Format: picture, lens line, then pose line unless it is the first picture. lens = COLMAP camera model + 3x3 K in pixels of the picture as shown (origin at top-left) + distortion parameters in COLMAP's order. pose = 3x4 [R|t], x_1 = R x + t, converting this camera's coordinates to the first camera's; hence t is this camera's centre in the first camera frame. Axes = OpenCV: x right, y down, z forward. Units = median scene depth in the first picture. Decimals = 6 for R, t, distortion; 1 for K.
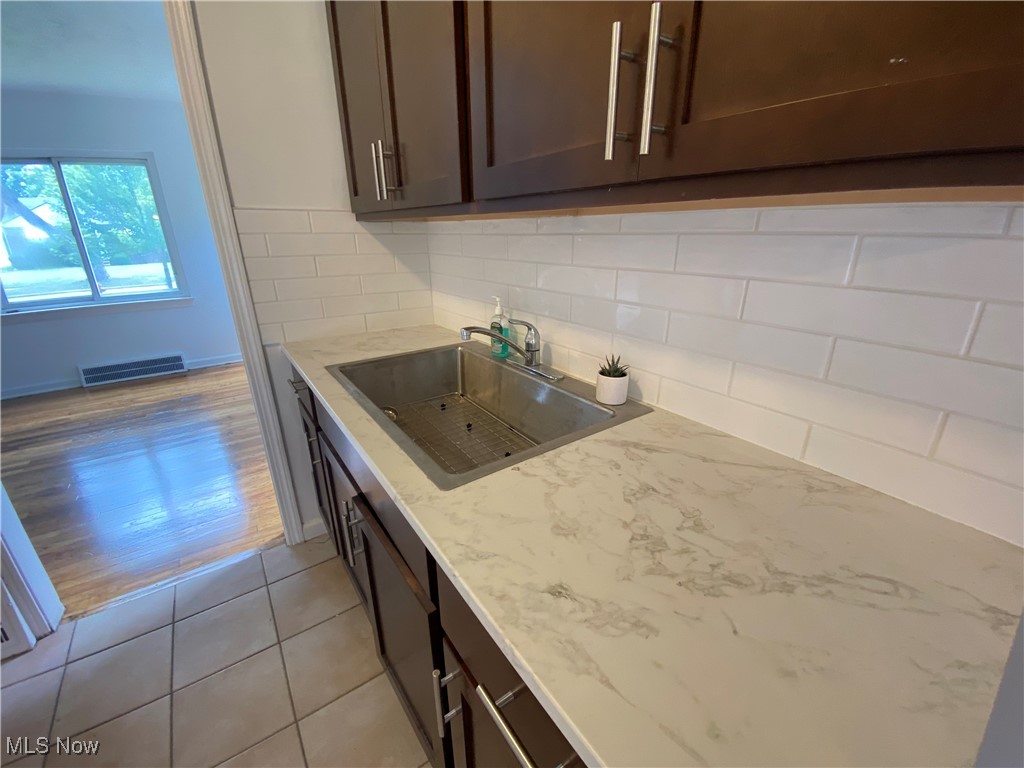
lens RADIAL K [[421.9, 0, 512.0], [0, 421.9, 384.0], [0, 0, 1]] dist [-0.000483, -0.000033]
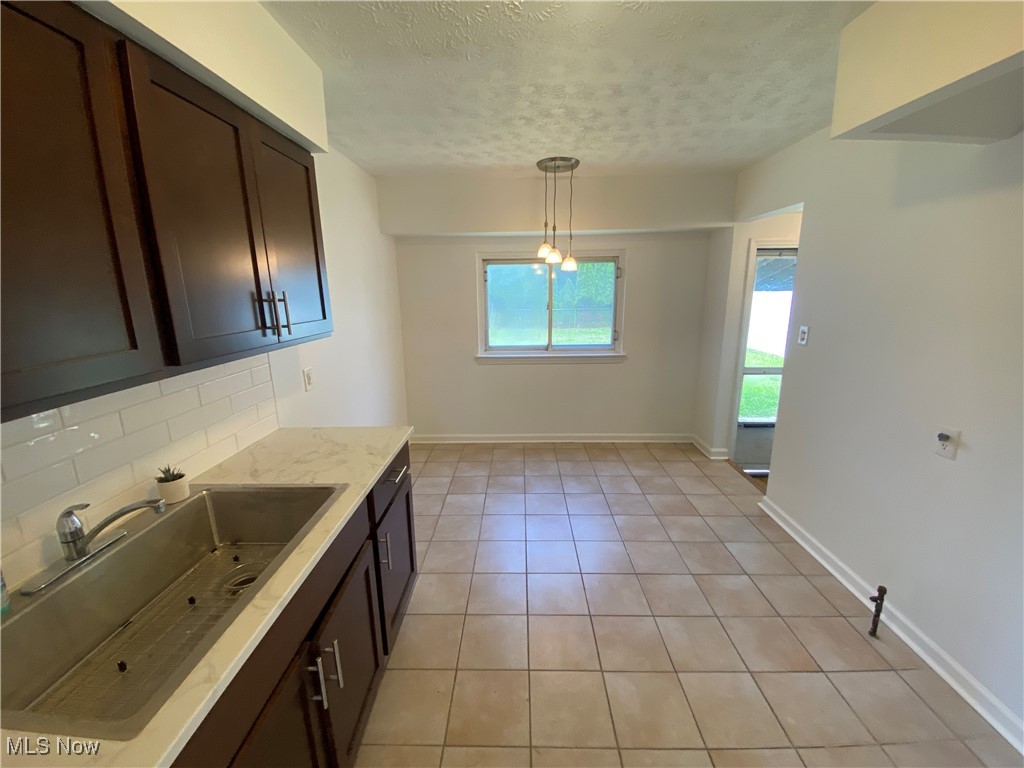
lens RADIAL K [[421.9, 0, 512.0], [0, 421.9, 384.0], [0, 0, 1]] dist [-0.000483, -0.000033]
pose [[-0.805322, -0.118621, 0.580849, -1.788606], [0.219908, 0.850103, 0.478502, -0.897072], [-0.550542, 0.513082, -0.658521, 1.539975]]
